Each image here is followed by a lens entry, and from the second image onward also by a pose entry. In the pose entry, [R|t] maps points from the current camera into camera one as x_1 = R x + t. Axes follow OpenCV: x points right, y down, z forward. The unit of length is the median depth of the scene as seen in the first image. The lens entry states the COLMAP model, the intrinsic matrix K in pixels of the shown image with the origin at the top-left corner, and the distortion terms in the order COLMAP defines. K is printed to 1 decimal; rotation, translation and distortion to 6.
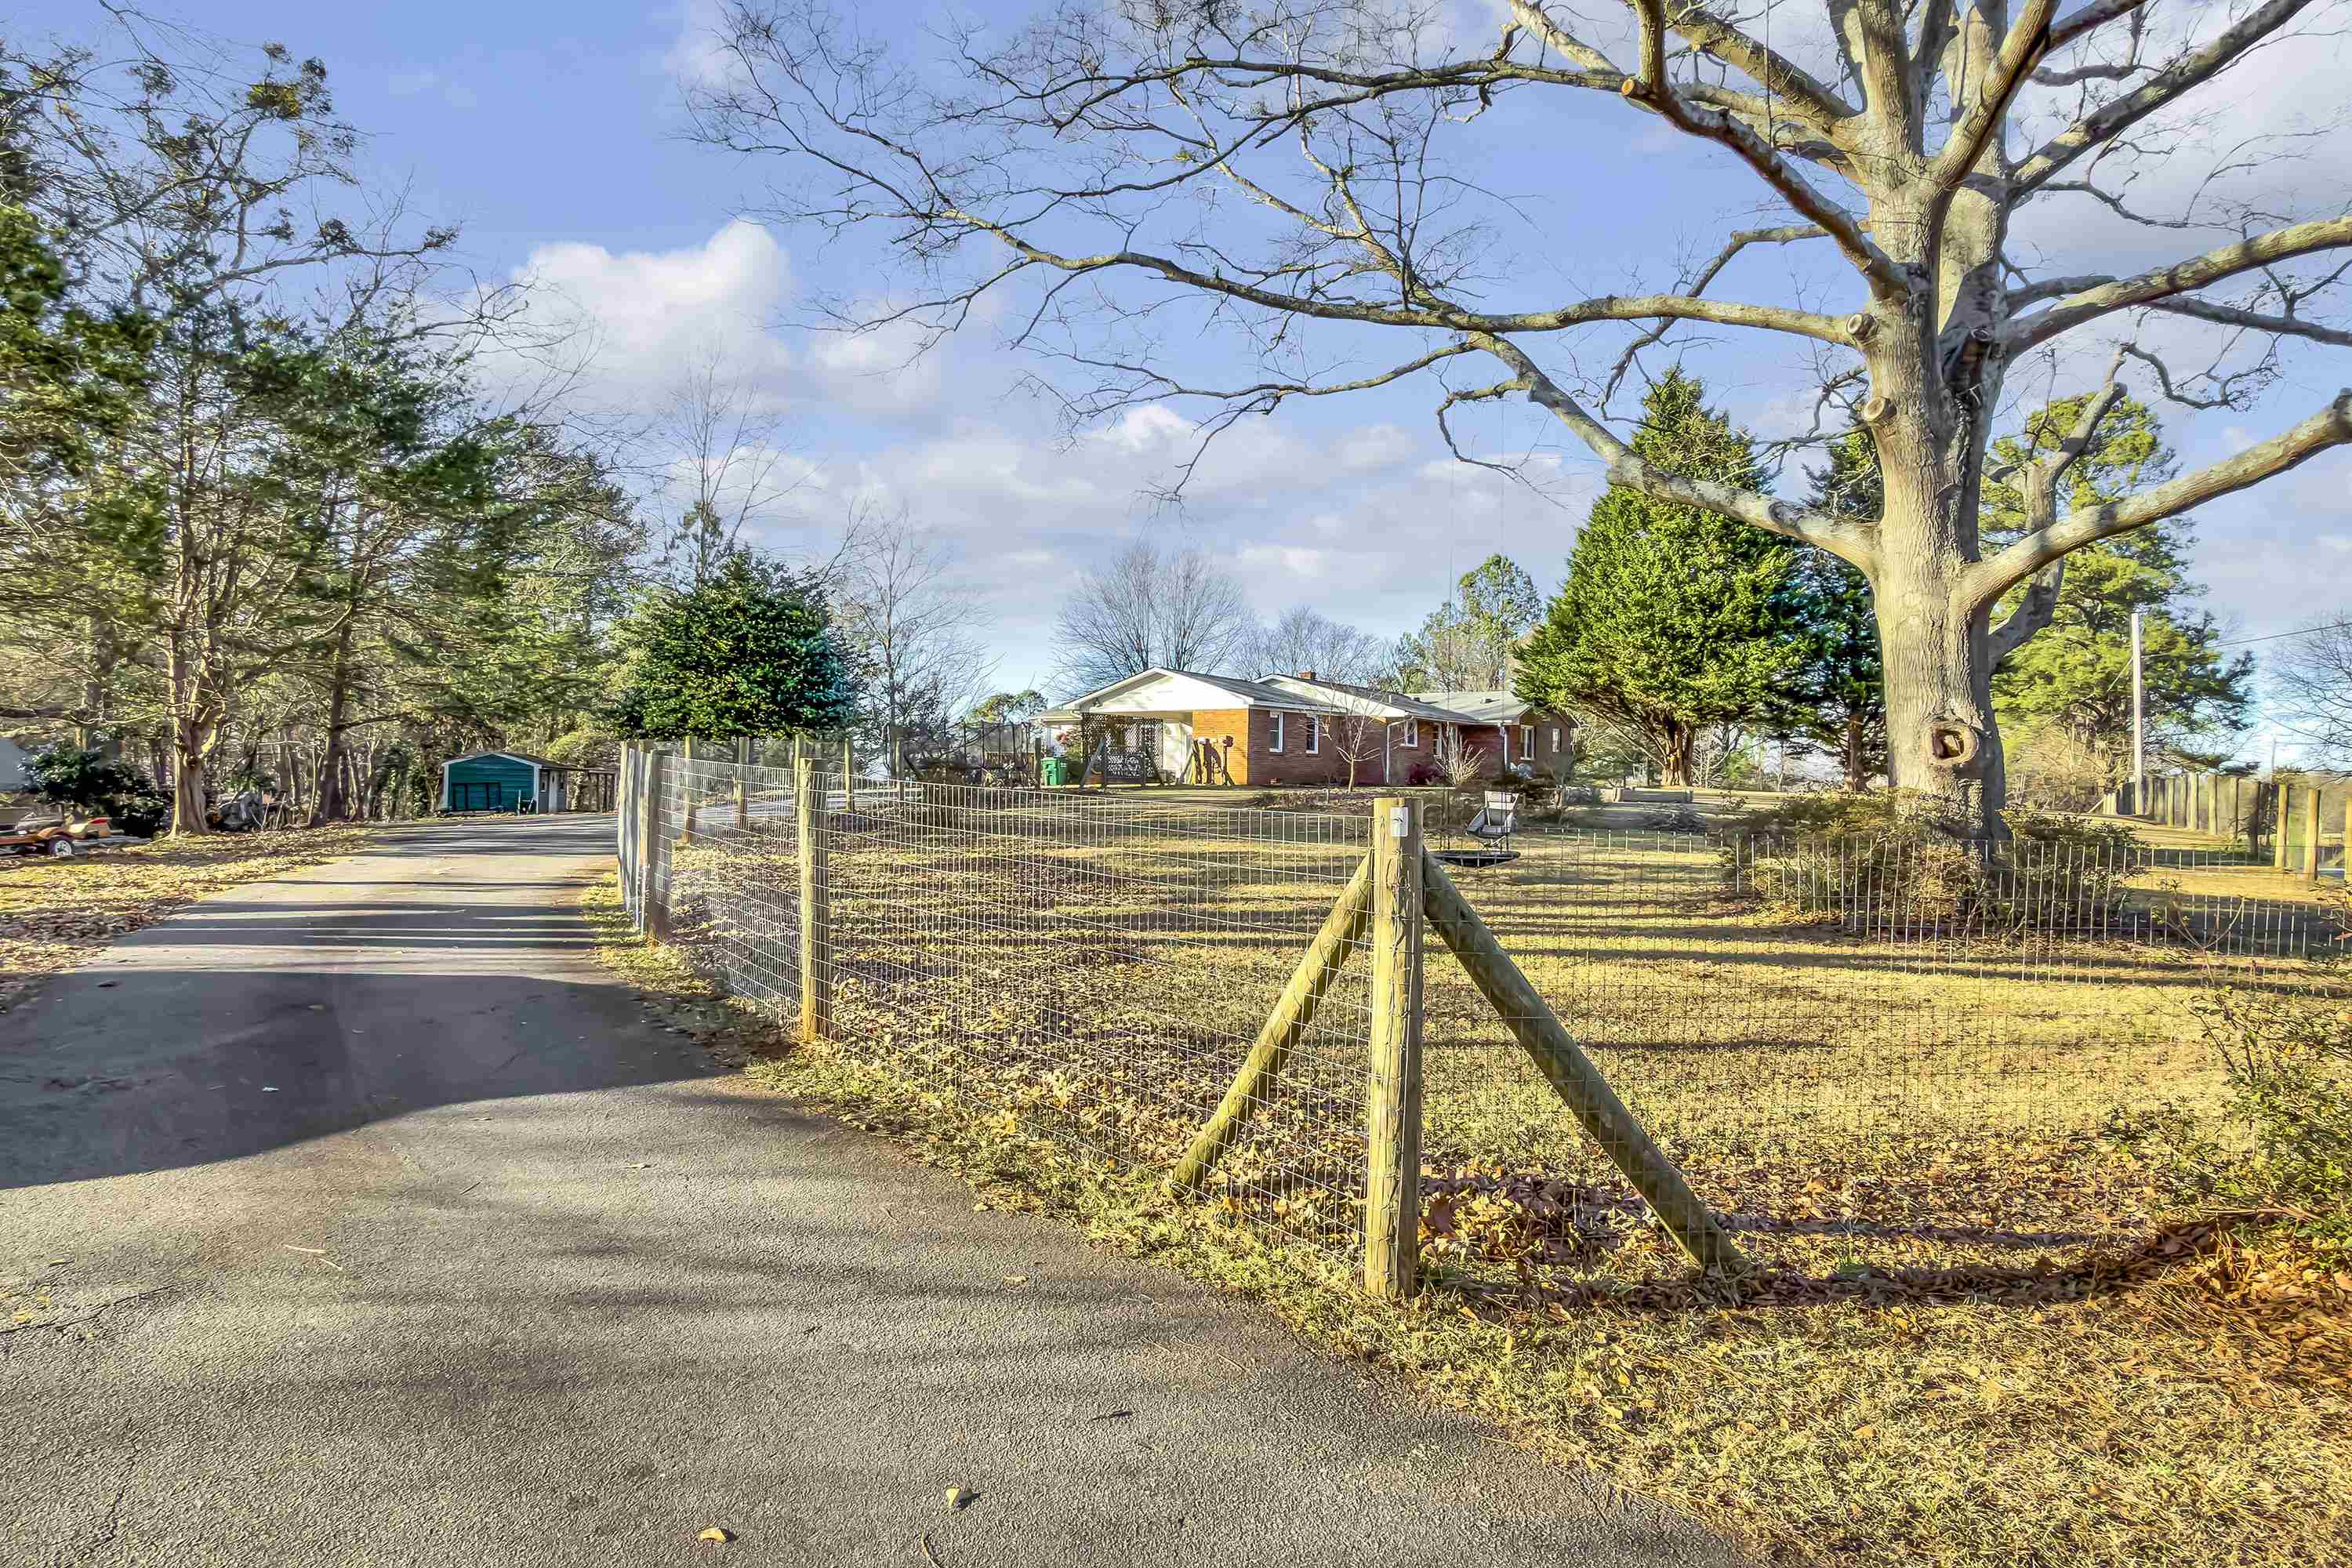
lens RADIAL K [[1476.1, 0, 1174.7], [0, 1476.1, 787.4], [0, 0, 1]] dist [-0.003751, -0.001336]
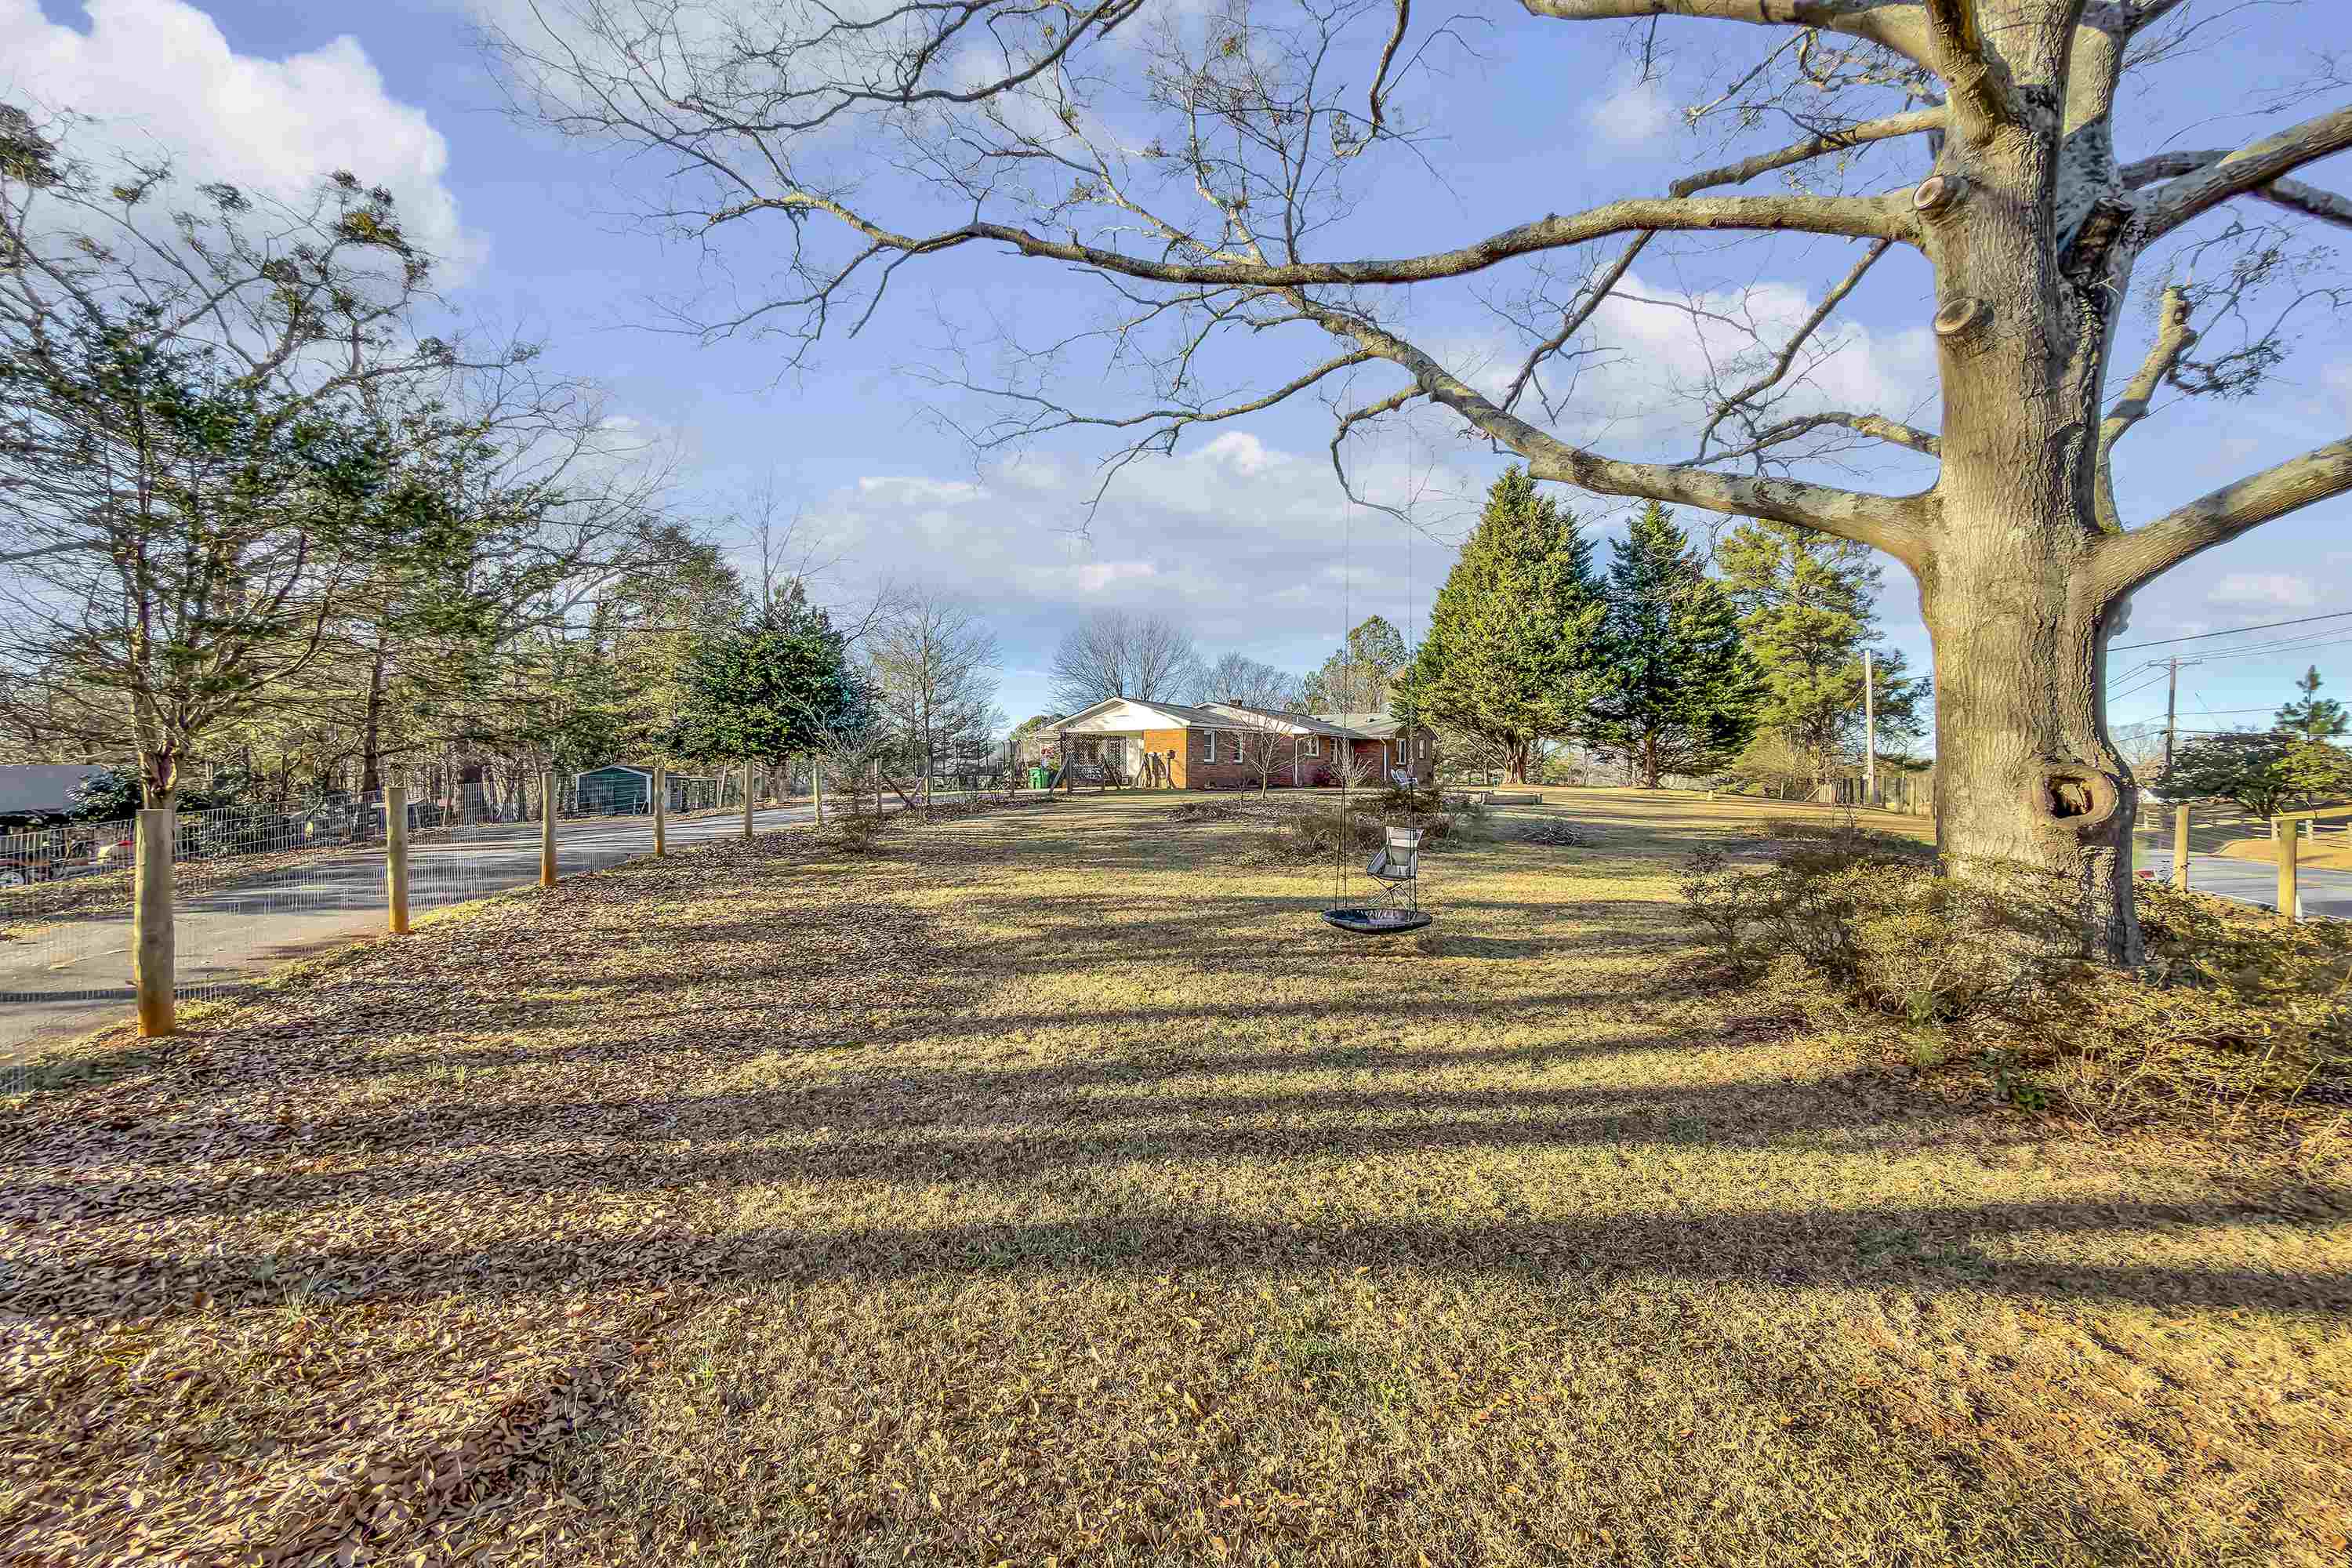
lens RADIAL K [[942.0, 0, 1175.8], [0, 942.0, 772.1], [0, 0, 1]] dist [-0.002058, 0.000334]
pose [[0.999921, -0.008480, 0.009241, 0.031802], [0.008499, 0.999962, -0.002072, -0.013811], [-0.009223, 0.002150, 0.999955, 0.178220]]
